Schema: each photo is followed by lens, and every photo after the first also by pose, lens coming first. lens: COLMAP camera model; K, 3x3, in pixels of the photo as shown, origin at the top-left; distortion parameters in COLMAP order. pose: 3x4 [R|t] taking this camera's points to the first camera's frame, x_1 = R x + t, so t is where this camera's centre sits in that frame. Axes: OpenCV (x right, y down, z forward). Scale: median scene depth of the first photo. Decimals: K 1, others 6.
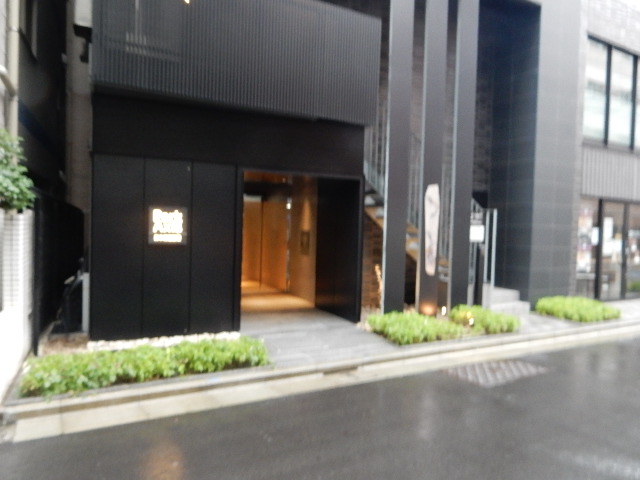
lens RADIAL K [[471.7, 0, 320.0], [0, 471.7, 240.0], [0, 0, 1]] dist [0.001164, 0.002433]
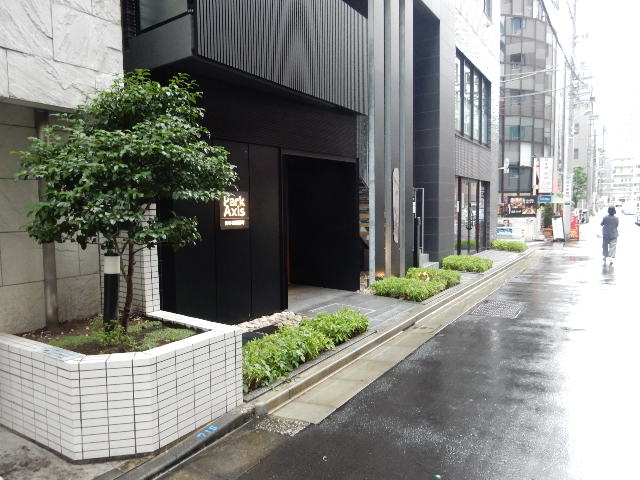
lens RADIAL K [[471.7, 0, 320.0], [0, 471.7, 240.0], [0, 0, 1]] dist [0.001164, 0.002433]
pose [[0.882743, -0.067847, 0.464932, -0.512298], [0.045879, 0.997237, 0.058418, -0.014016], [-0.467611, -0.030237, 0.883417, 0.047424]]
